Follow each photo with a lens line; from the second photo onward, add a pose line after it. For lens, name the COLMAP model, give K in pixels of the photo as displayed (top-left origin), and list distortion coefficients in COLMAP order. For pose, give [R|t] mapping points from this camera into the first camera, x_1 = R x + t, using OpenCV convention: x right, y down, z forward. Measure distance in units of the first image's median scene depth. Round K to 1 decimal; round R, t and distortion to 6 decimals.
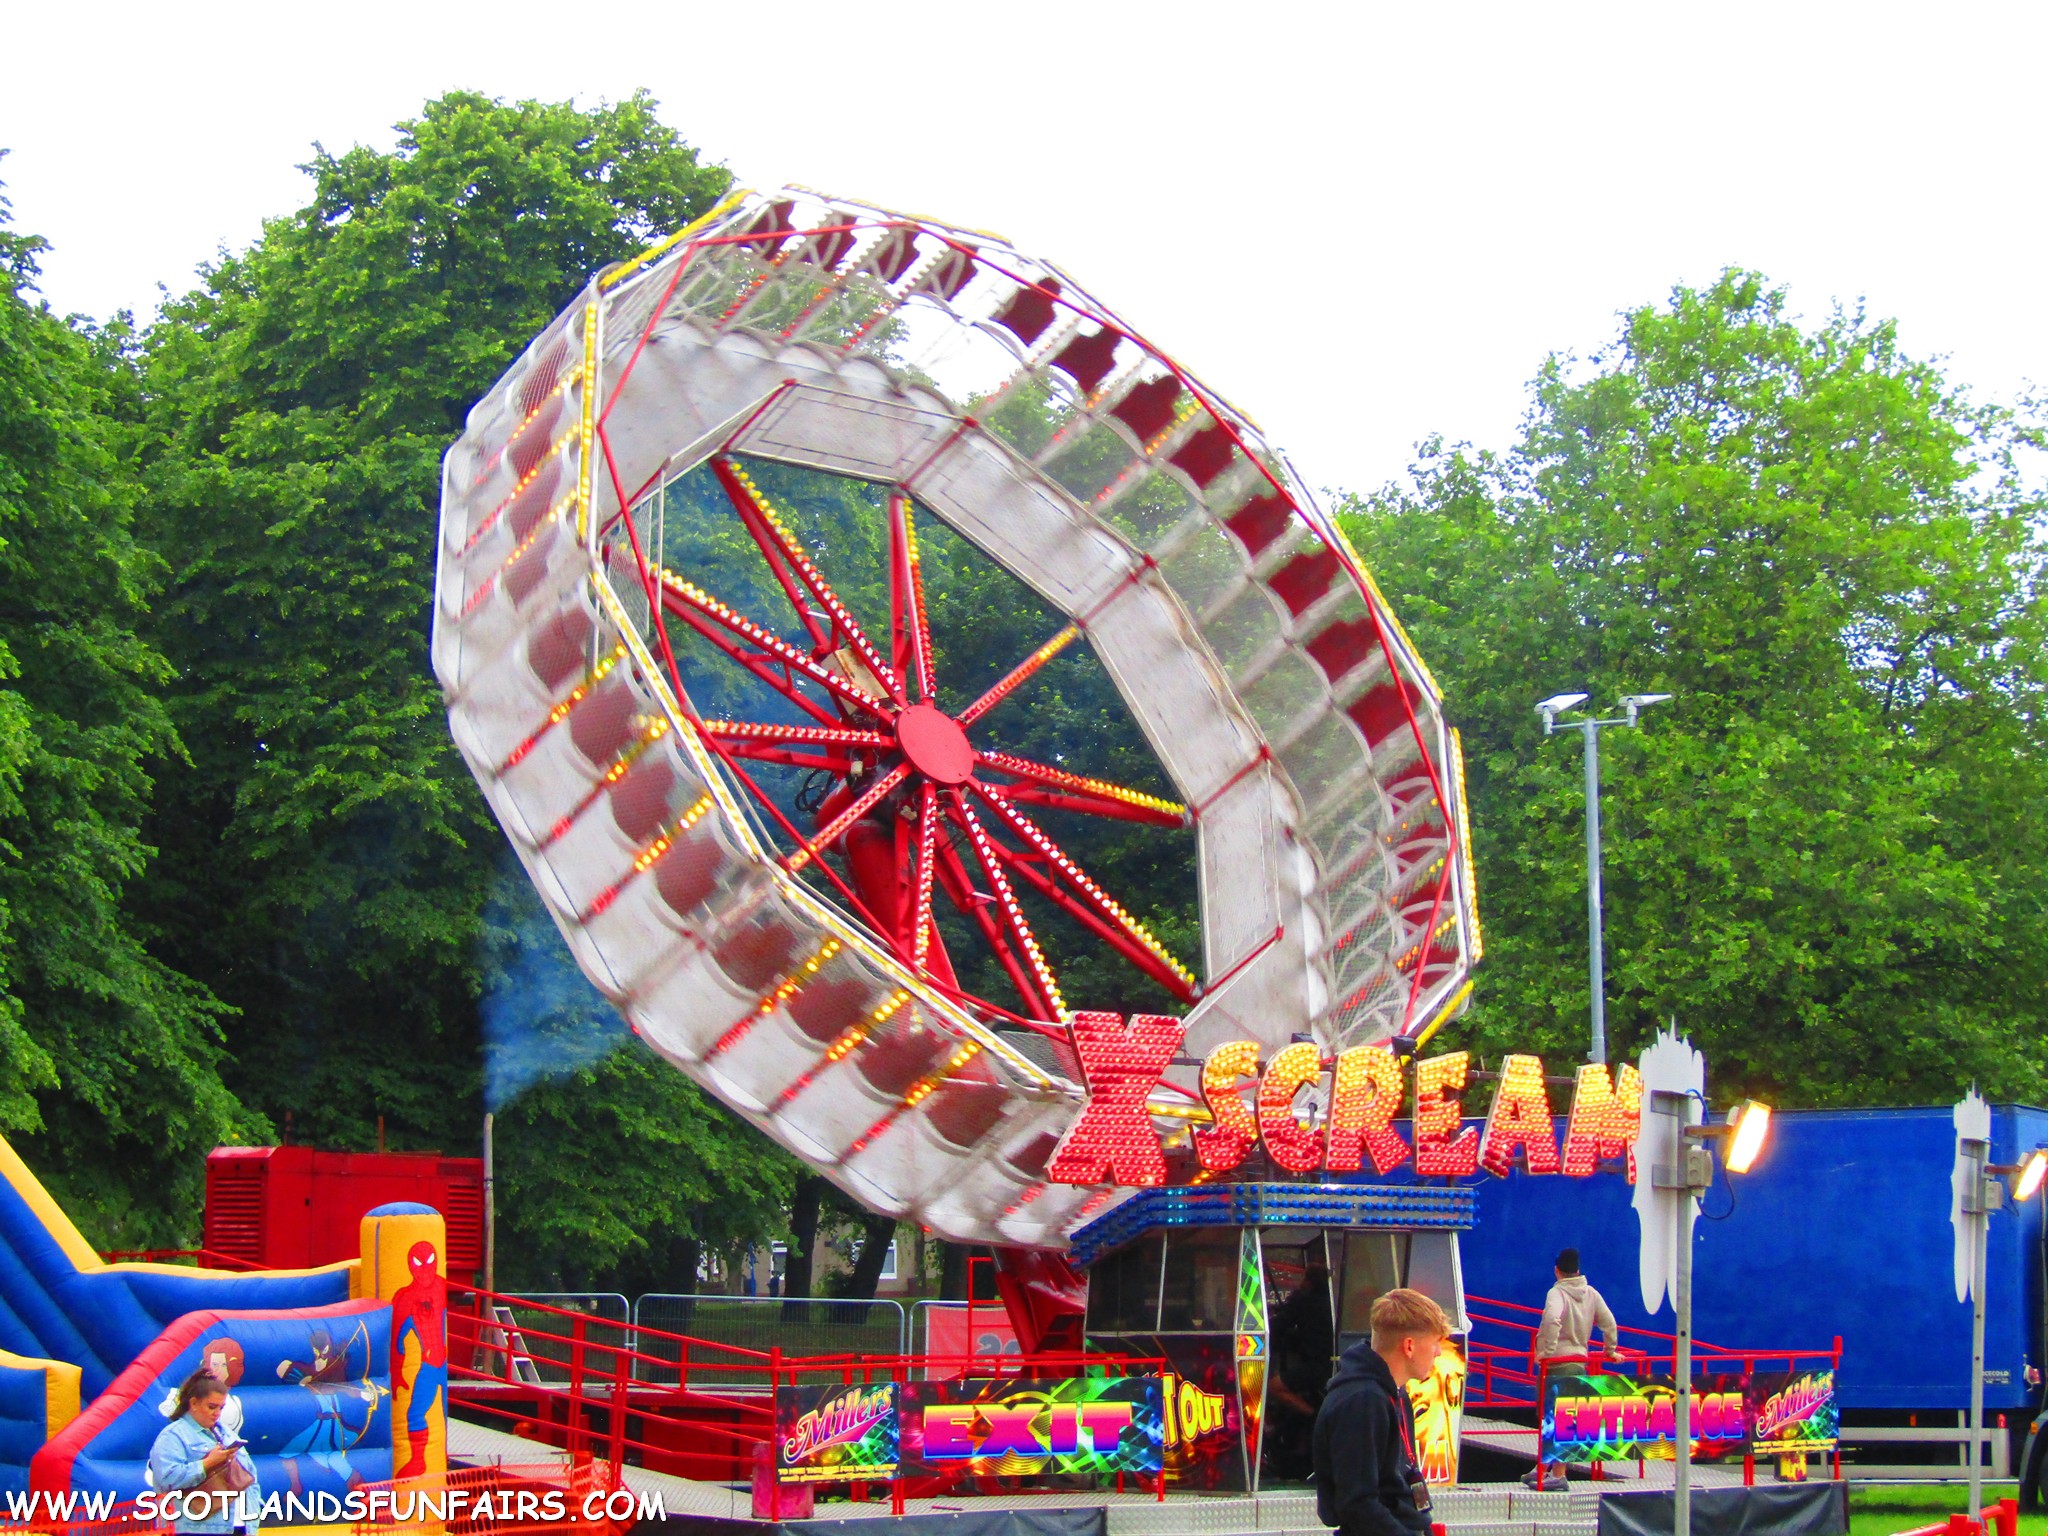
lens RADIAL K [[5550.6, 0, 1025.0], [0, 5550.6, 767.2], [0, 0, 1]] dist [0.040210, 0.000000]
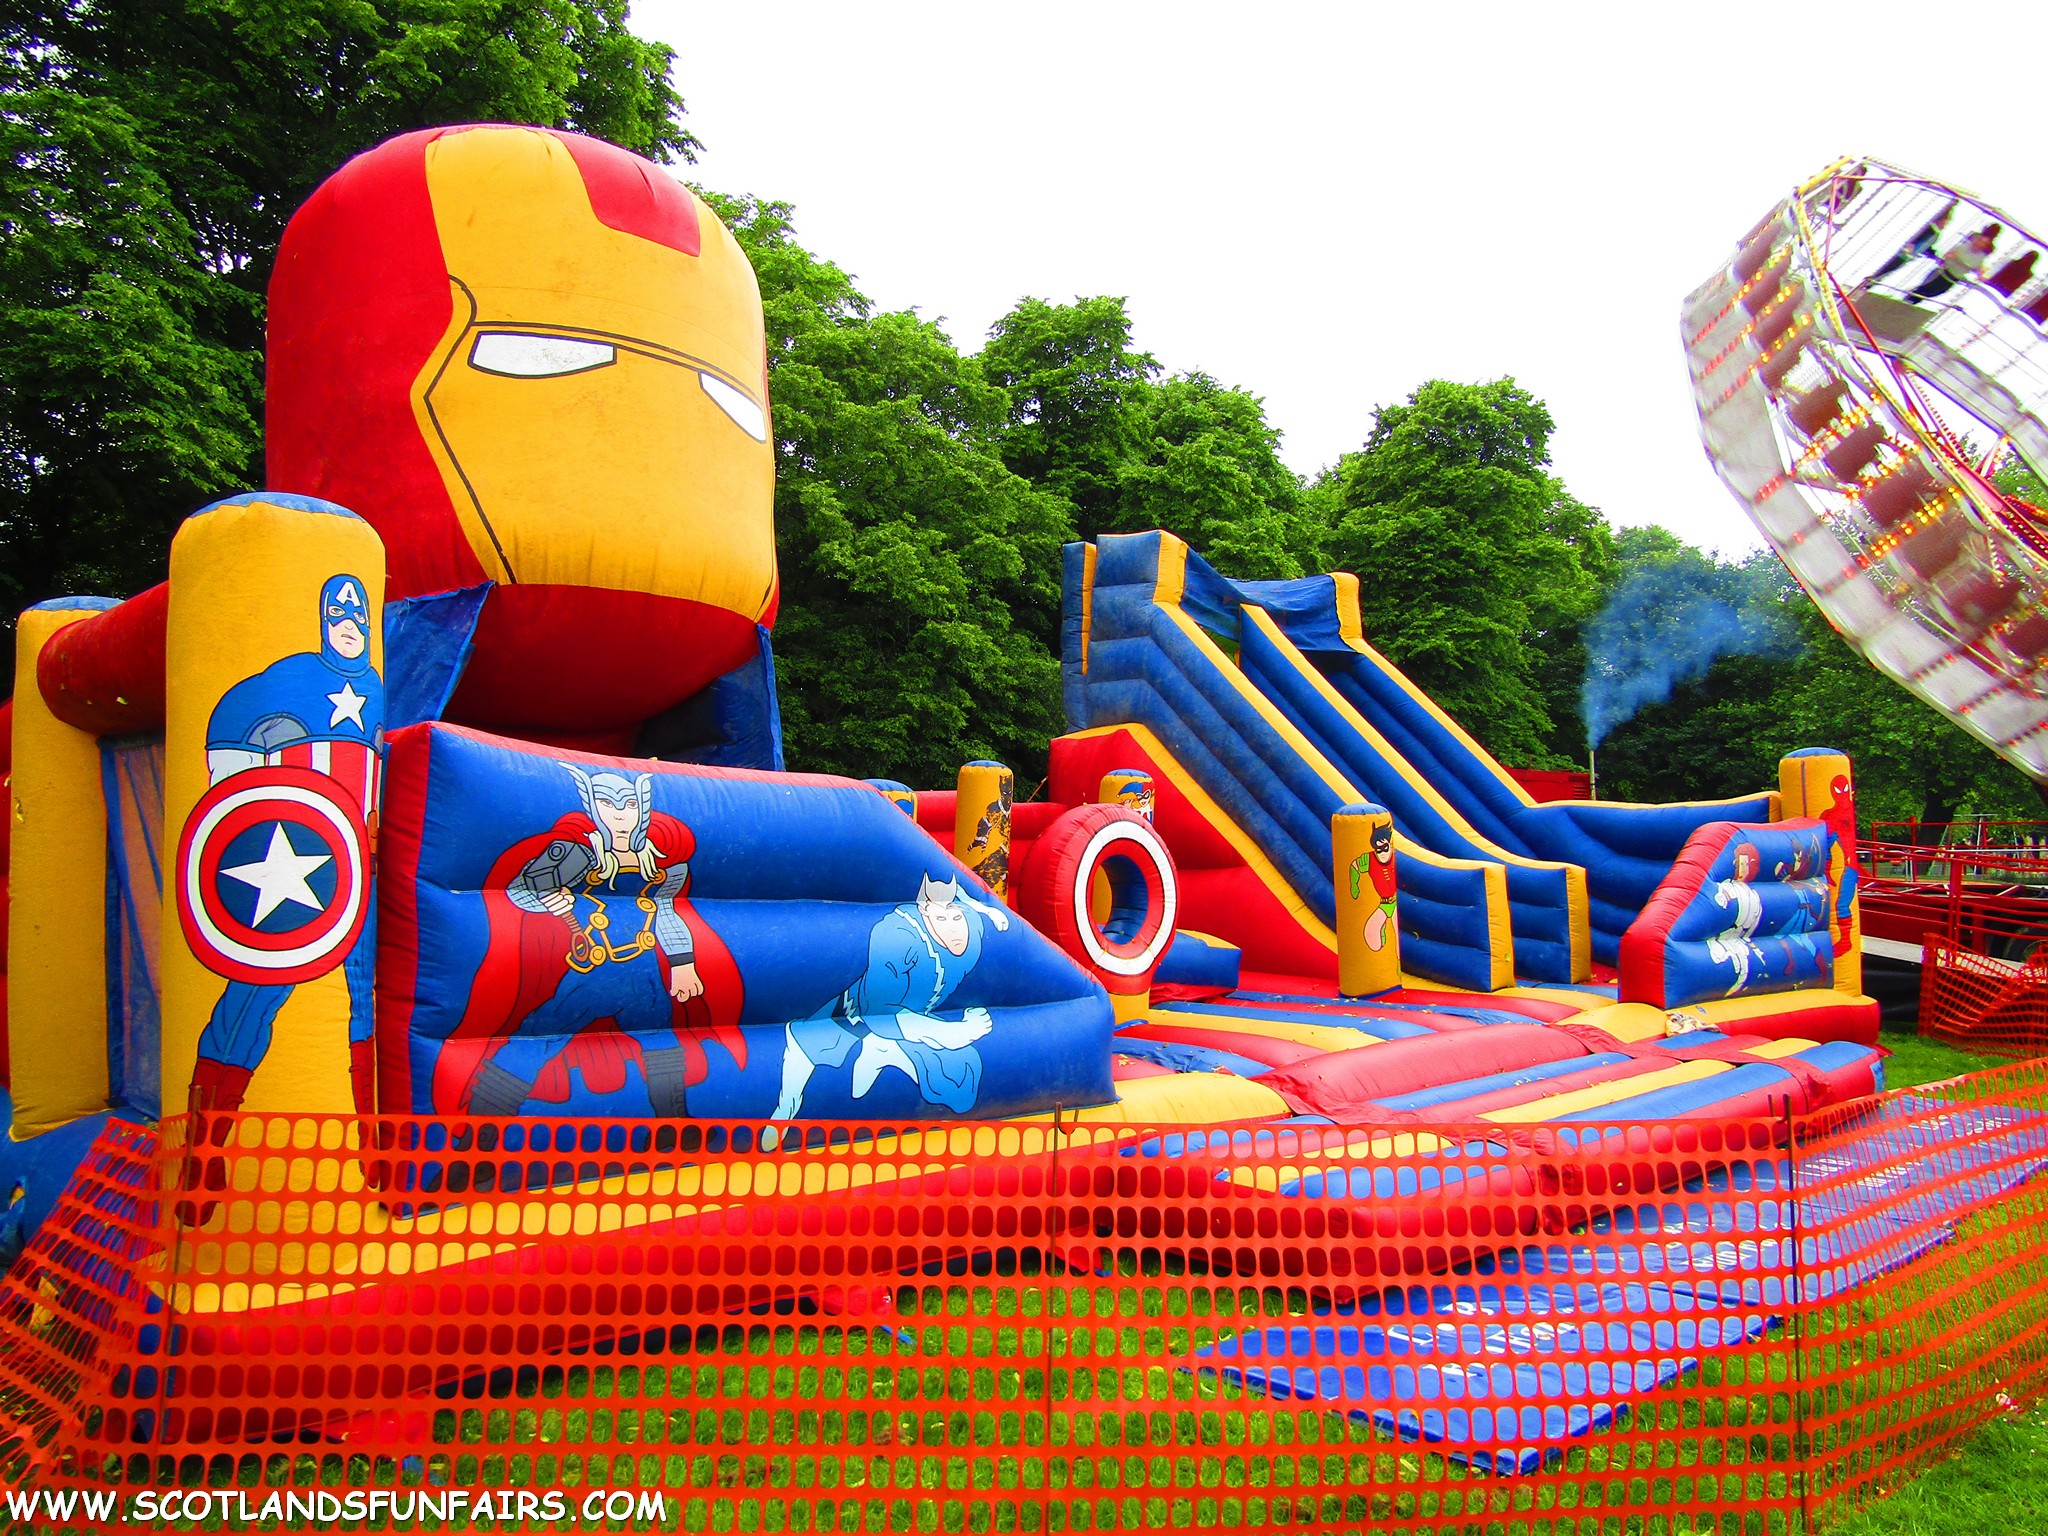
lens RADIAL K [[1444.7, 0, 1022.3], [0, 1444.7, 768.8], [0, 0, 1]] dist [-0.014188, -0.001376]
pose [[0.961289, -0.013615, -0.275206, -0.110751], [0.019930, 0.999598, 0.020160, 0.040152], [0.274821, -0.024864, 0.961174, 0.338995]]
